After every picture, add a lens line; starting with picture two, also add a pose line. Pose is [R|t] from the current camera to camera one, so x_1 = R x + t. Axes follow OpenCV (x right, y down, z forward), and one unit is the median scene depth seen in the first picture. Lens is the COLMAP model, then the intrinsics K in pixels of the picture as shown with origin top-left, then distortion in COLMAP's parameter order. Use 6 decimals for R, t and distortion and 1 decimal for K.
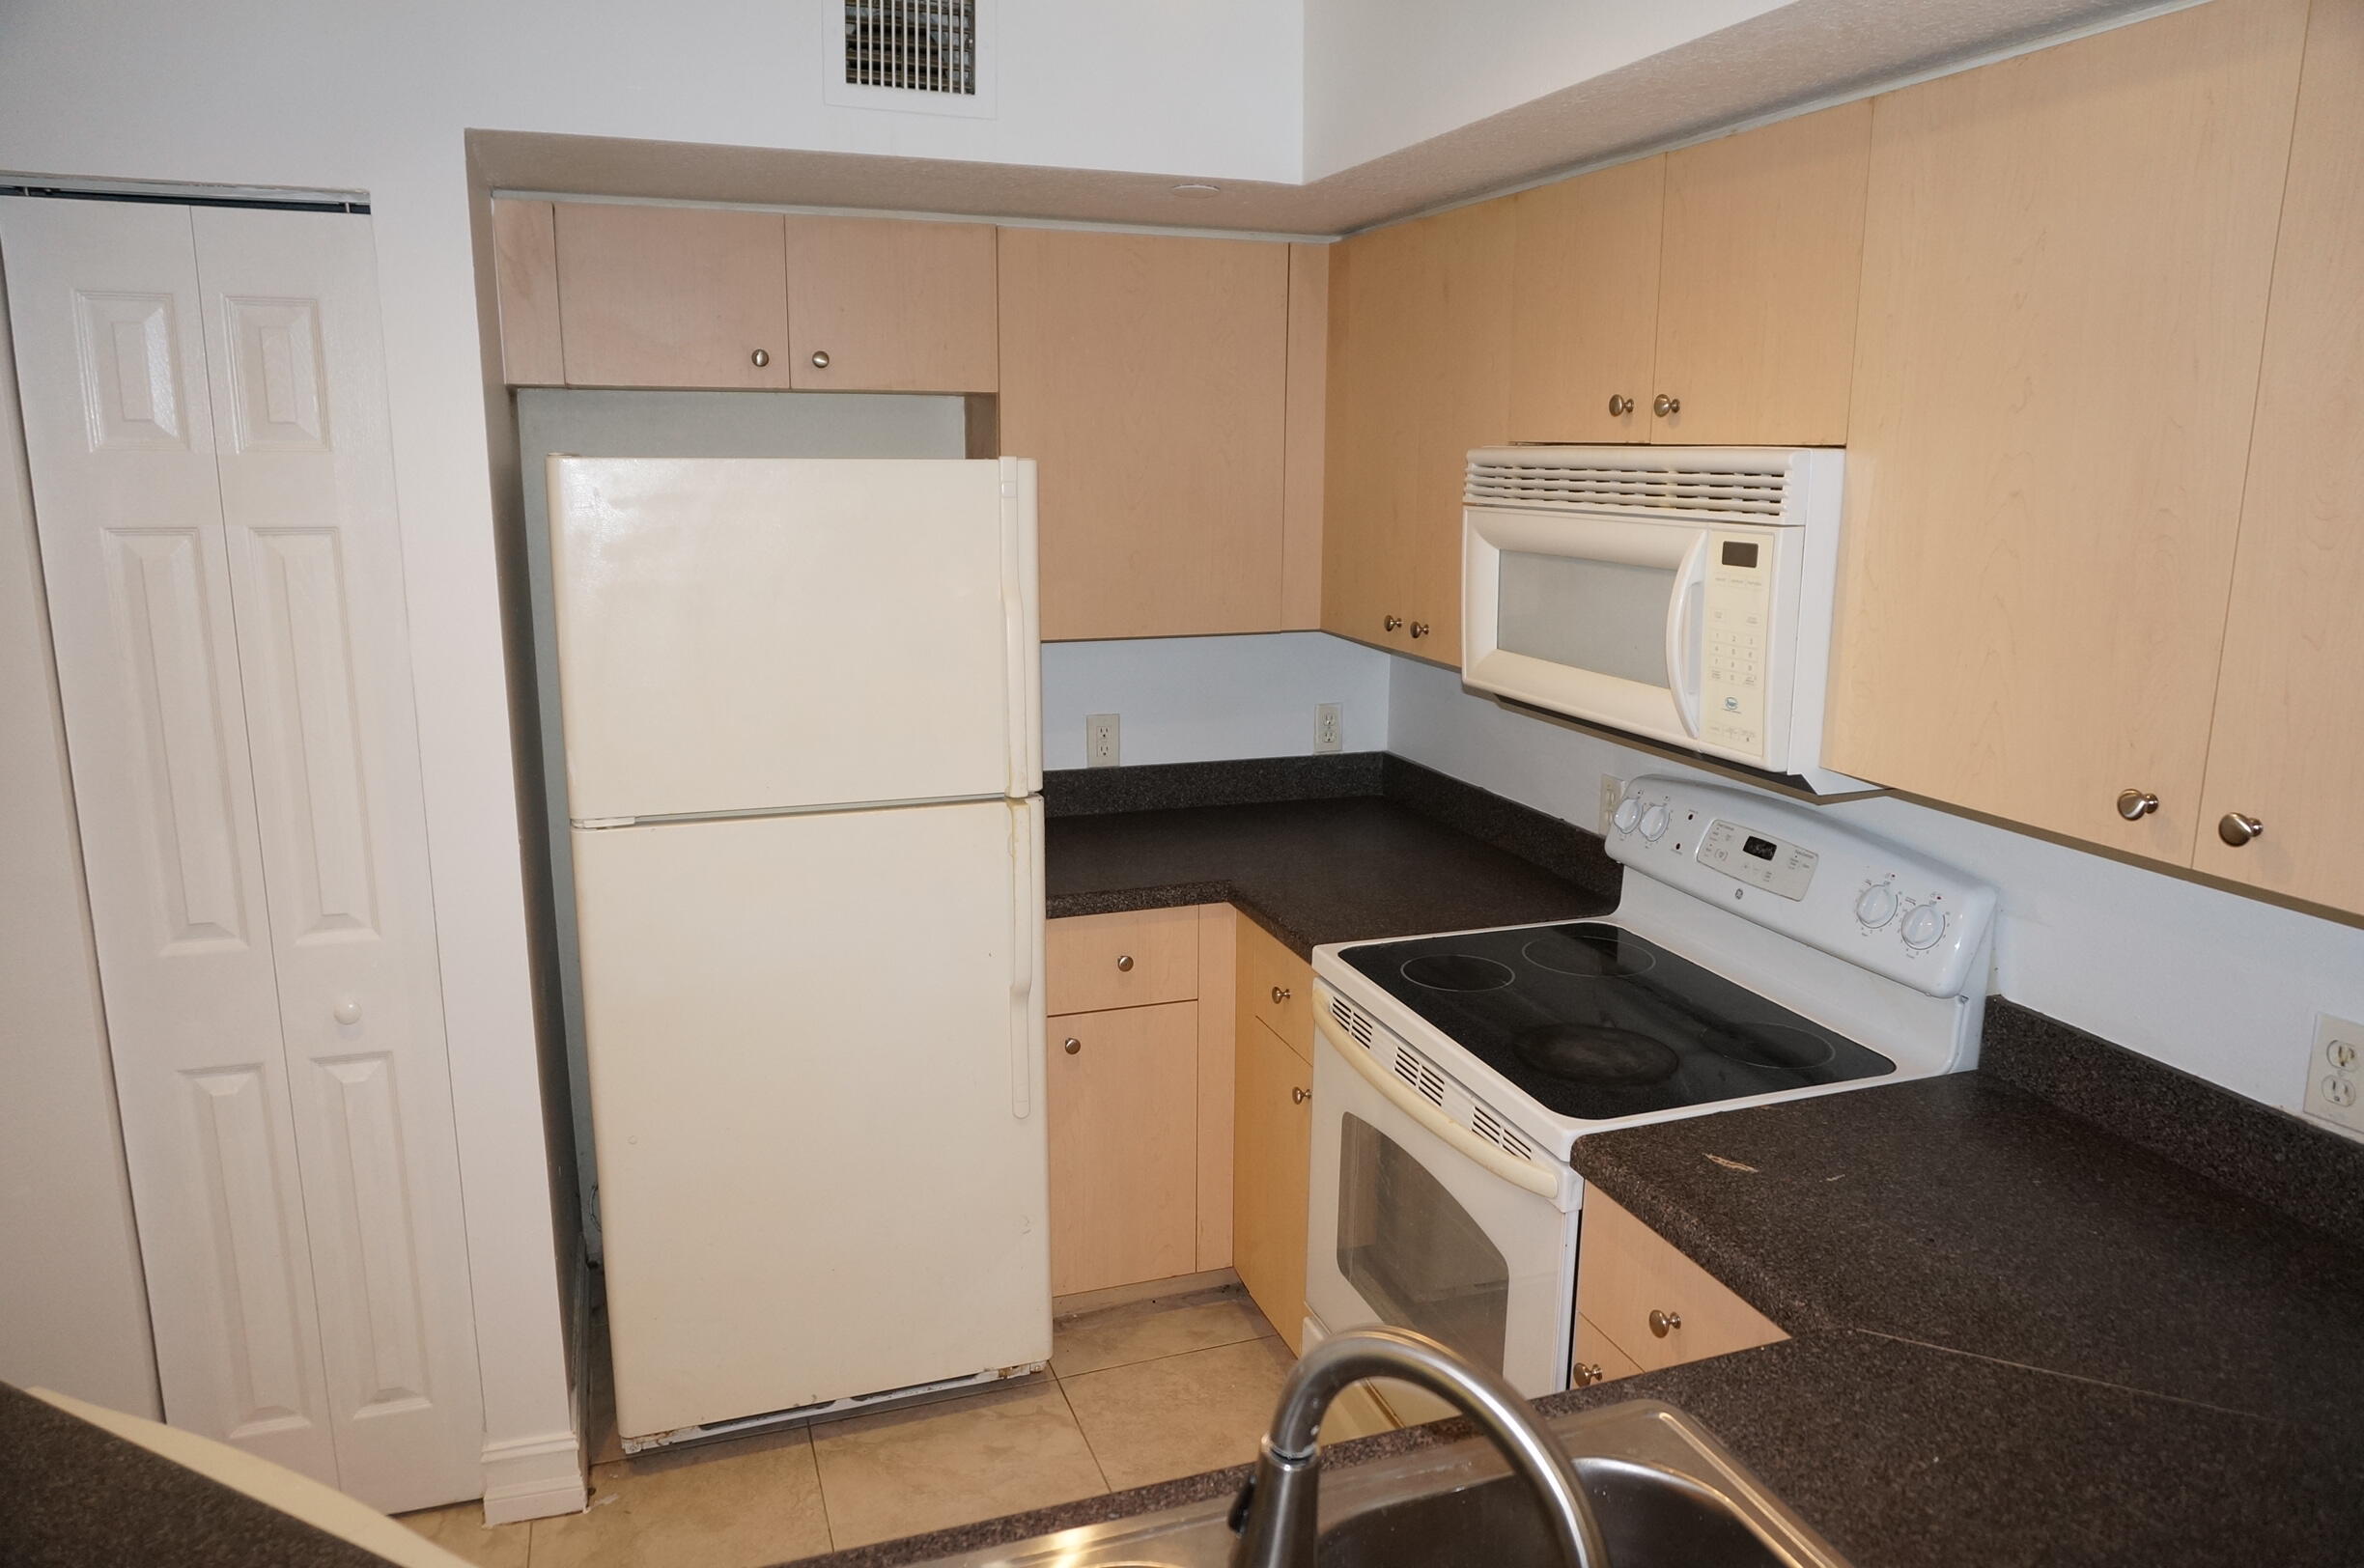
lens RADIAL K [[1556.2, 0, 1182.0], [0, 1556.2, 784.0], [0, 0, 1]] dist [-0.039688, 0.001078]
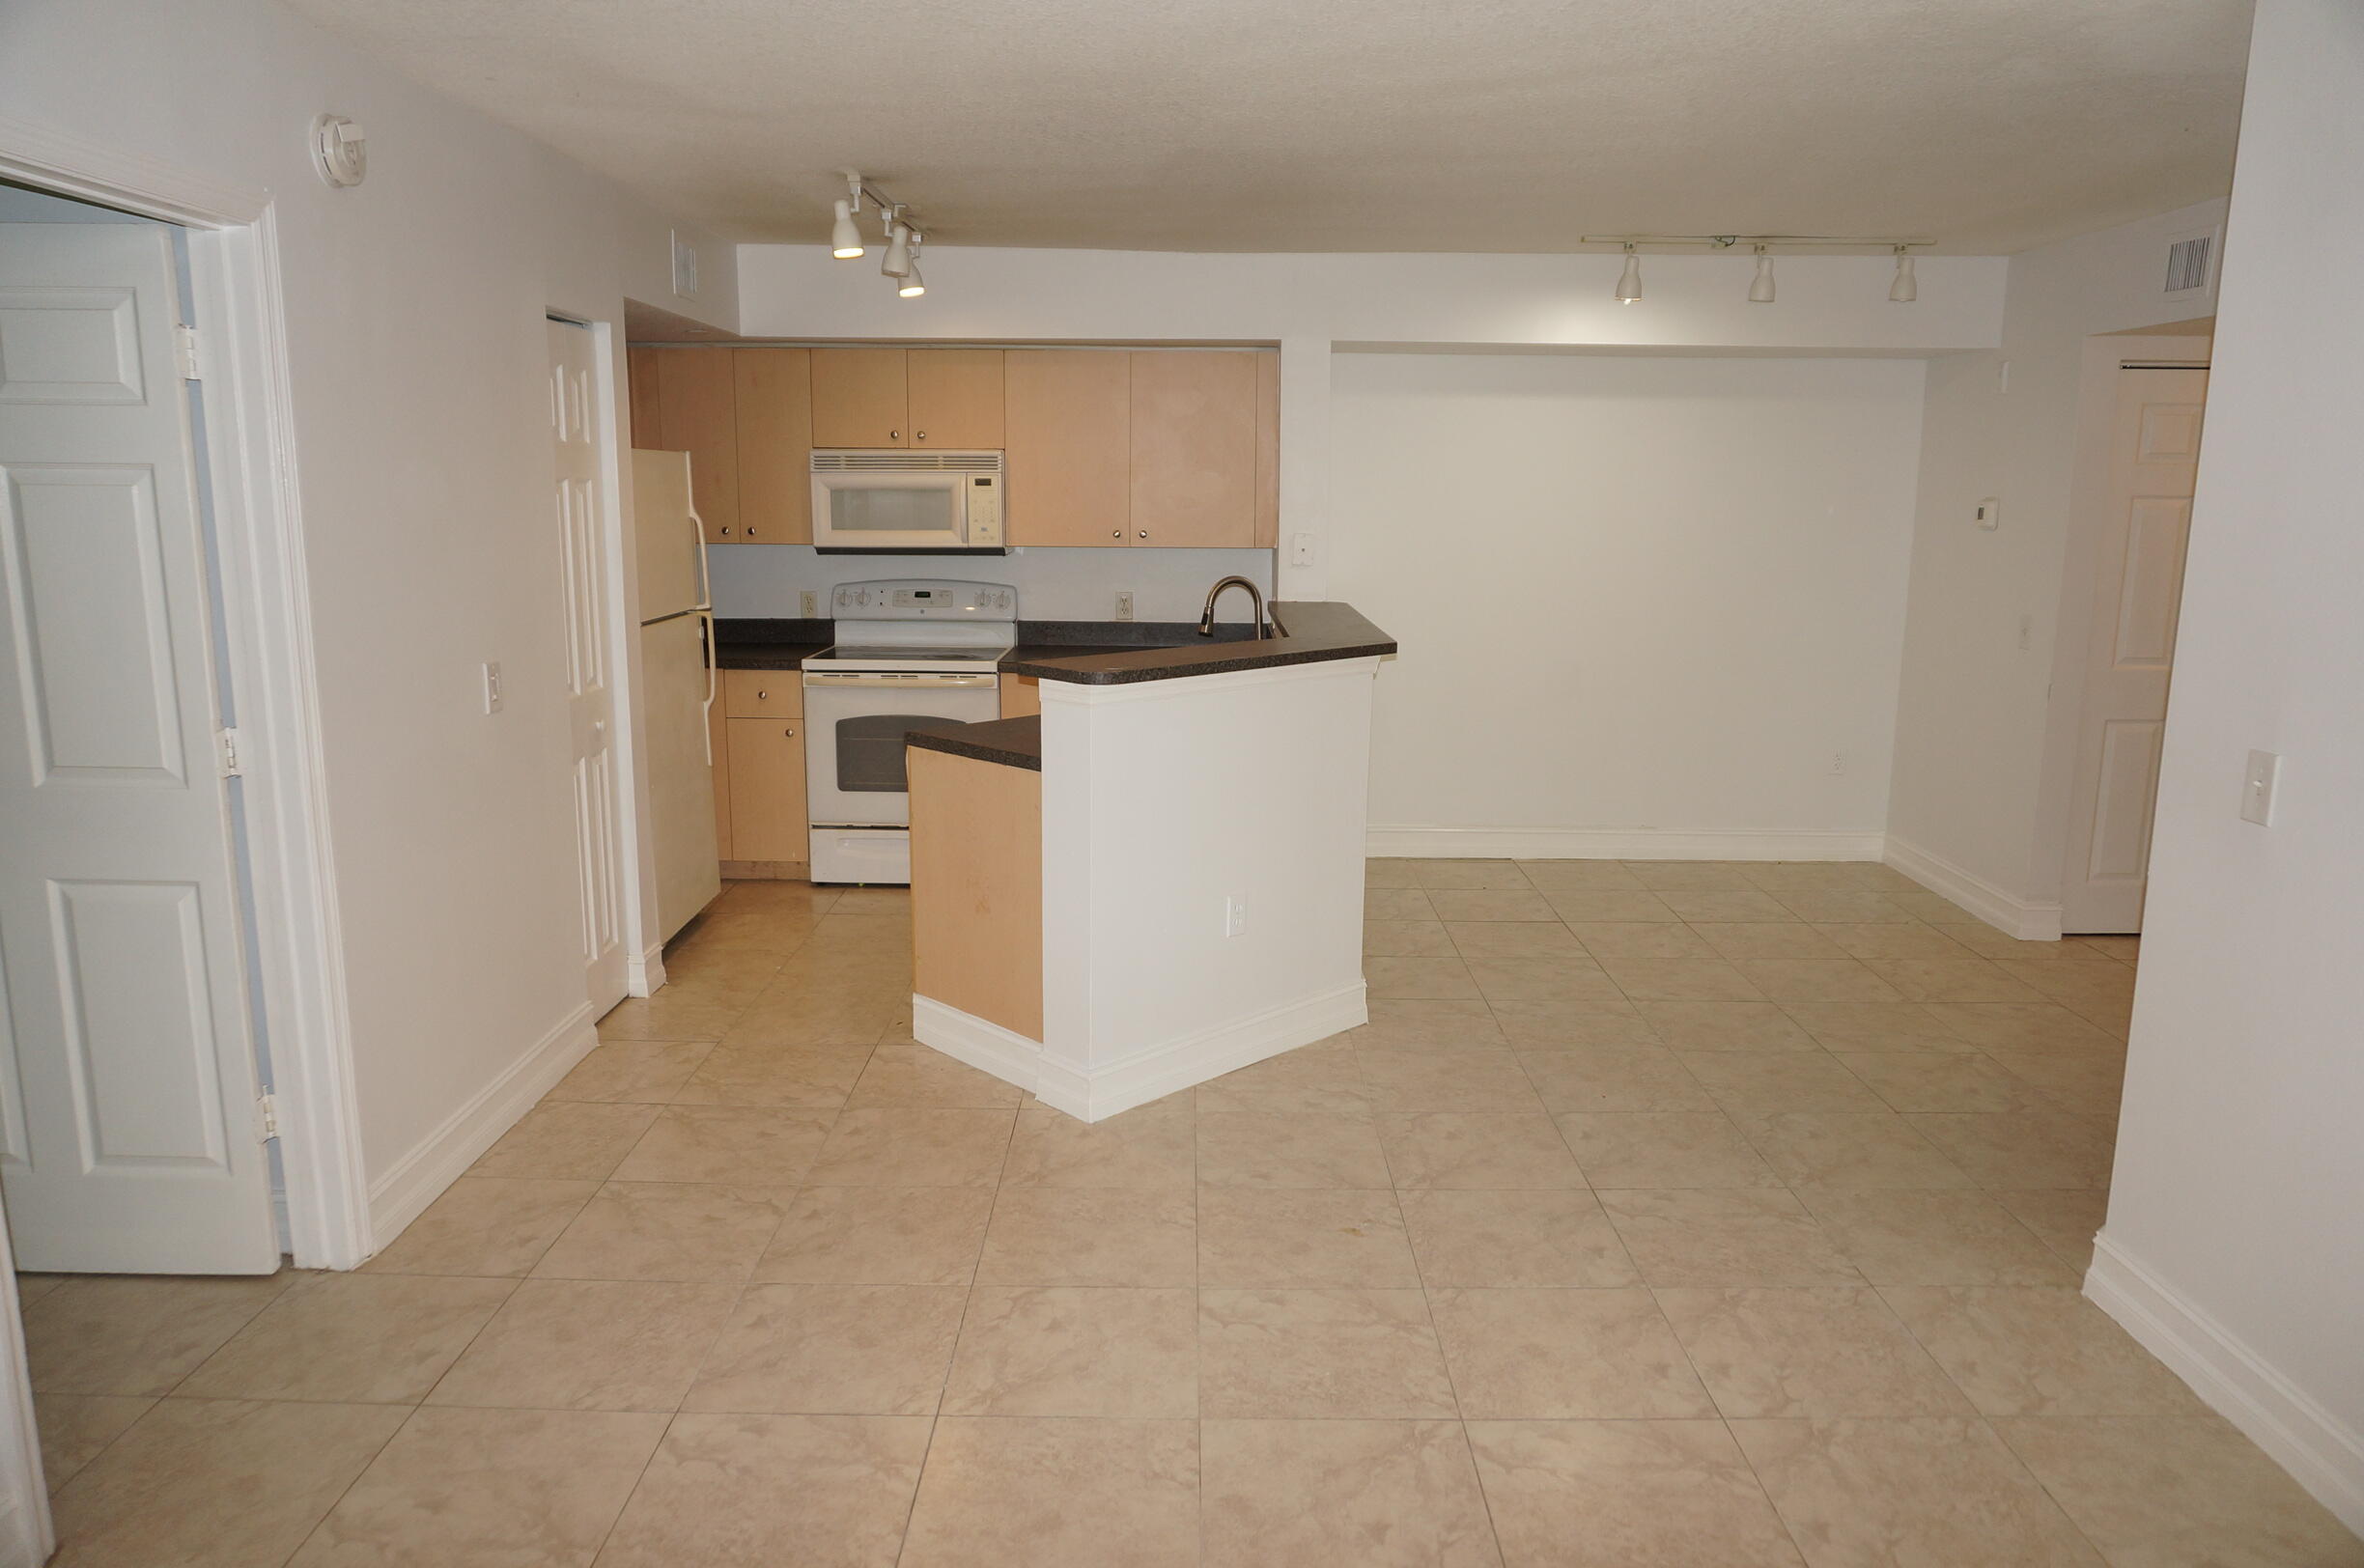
lens RADIAL K [[1556.2, 0, 1182.0], [0, 1556.2, 784.0], [0, 0, 1]] dist [-0.039688, 0.001078]
pose [[0.338626, -0.180066, 0.923530, -2.273214], [0.190456, 0.974317, 0.120135, 0.136195], [-0.921444, 0.135212, 0.364224, -0.424629]]
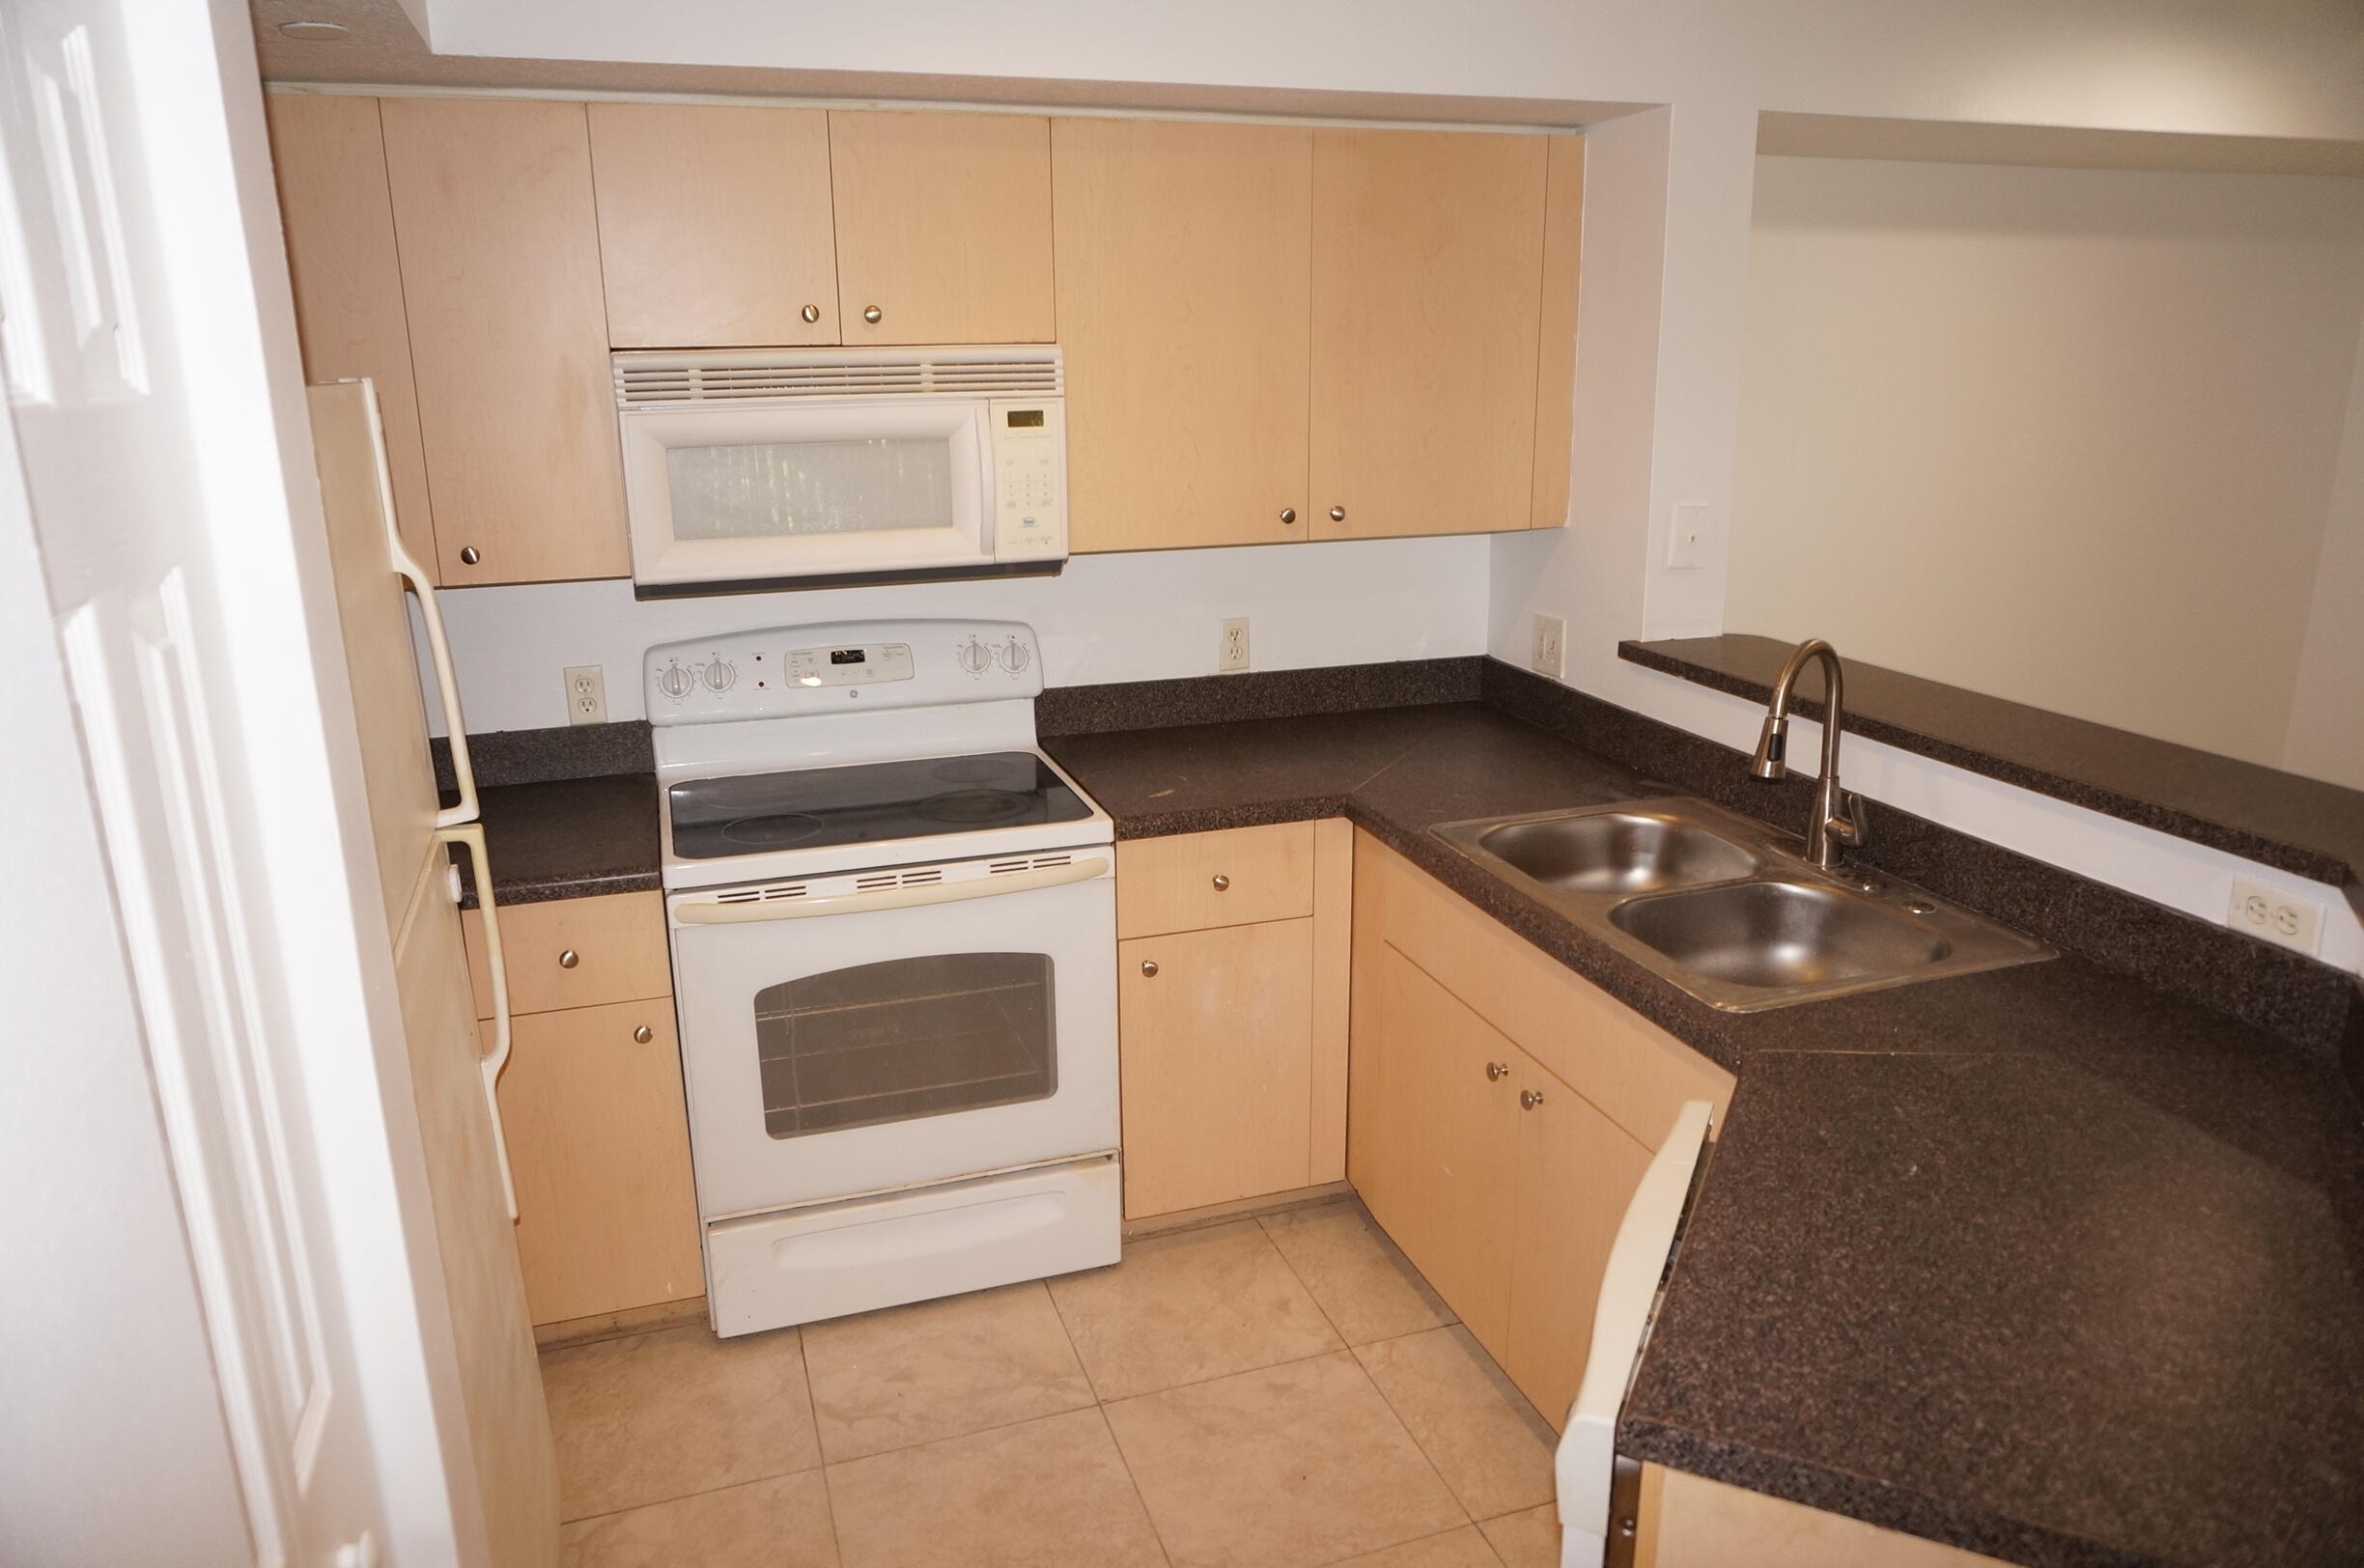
lens RADIAL K [[1556.2, 0, 1182.0], [0, 1556.2, 784.0], [0, 0, 1]] dist [-0.039688, 0.001078]
pose [[0.020174, -0.276015, 0.960942, -0.990996], [0.221764, 0.938431, 0.264894, -0.155341], [-0.974892, 0.207758, 0.080142, 0.697939]]
